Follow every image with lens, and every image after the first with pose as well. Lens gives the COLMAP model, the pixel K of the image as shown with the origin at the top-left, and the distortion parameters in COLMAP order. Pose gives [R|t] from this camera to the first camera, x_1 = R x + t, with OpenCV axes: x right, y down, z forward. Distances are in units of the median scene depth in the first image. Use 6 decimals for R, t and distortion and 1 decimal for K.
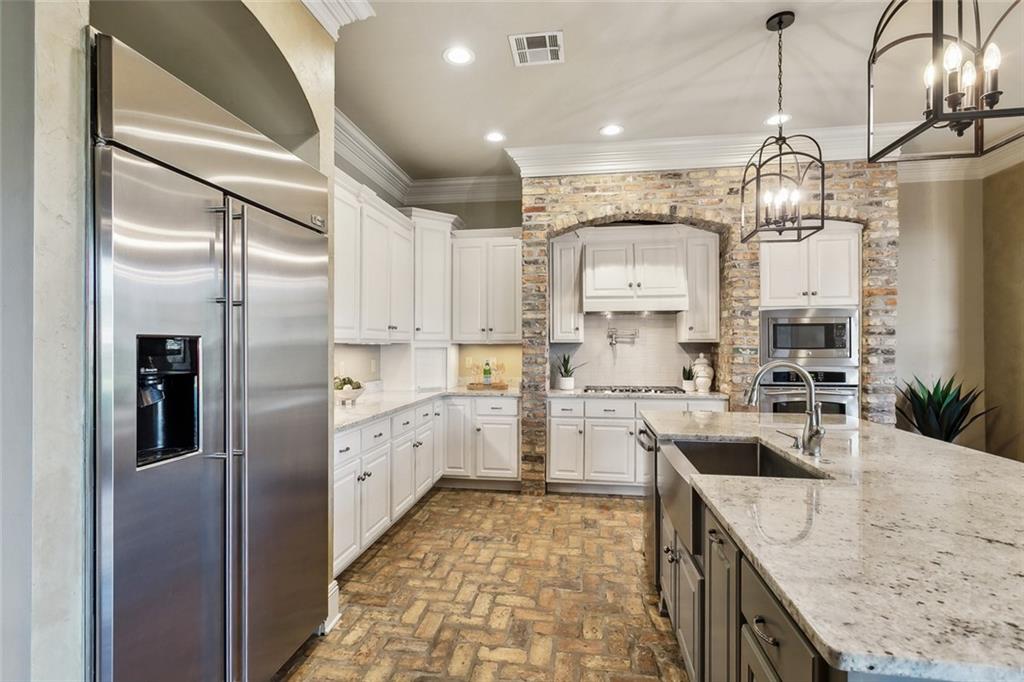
lens RADIAL K [[485.9, 0, 512.0], [0, 485.9, 341.0], [0, 0, 1]] dist [0.001886, 0.000428]
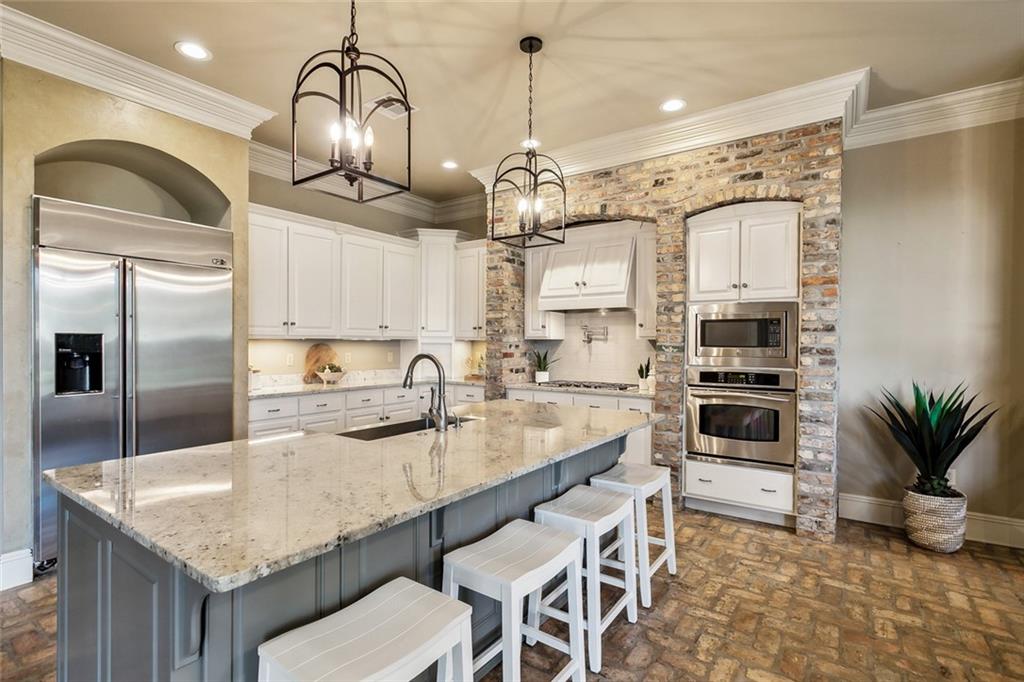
lens RADIAL K [[498.8, 0, 507.9], [0, 498.8, 344.6], [0, 0, 1]] dist [0.001000, 0.000102]
pose [[0.890624, 0.008936, -0.454652, 0.645650], [-0.003124, 0.999904, 0.013534, 0.000071], [0.454729, -0.010633, 0.890566, -0.019158]]
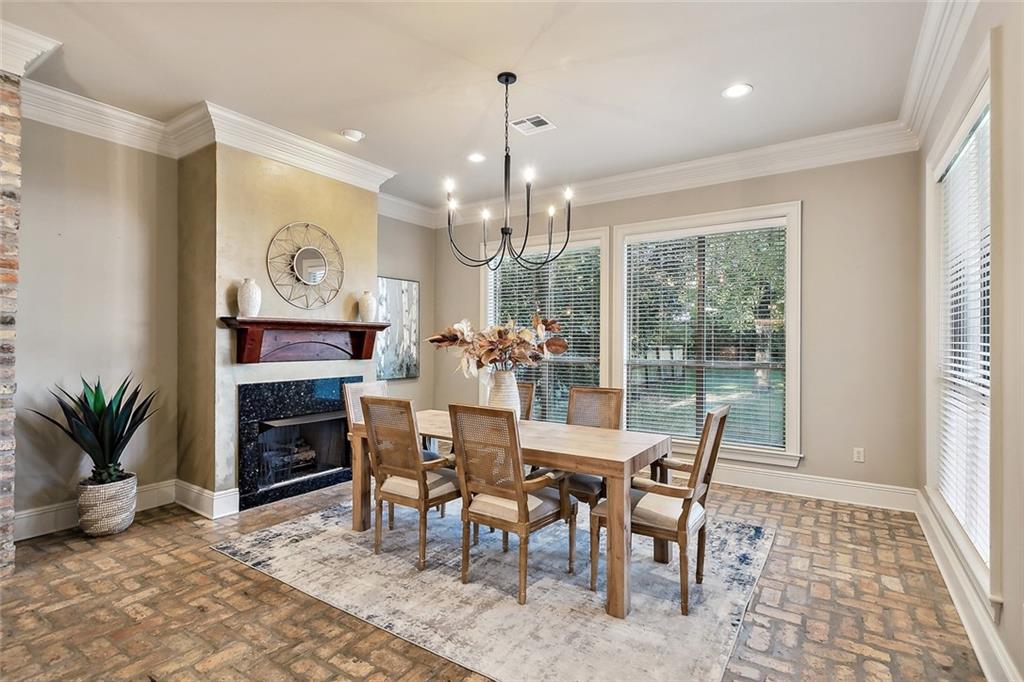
lens RADIAL K [[492.3, 0, 513.2], [0, 492.3, 342.4], [0, 0, 1]] dist [0.001187, 0.000217]
pose [[0.423671, -0.000258, 0.905816, 0.422018], [-0.009588, 0.999943, 0.004769, 0.002607], [-0.905766, -0.010705, 0.423644, 0.030663]]
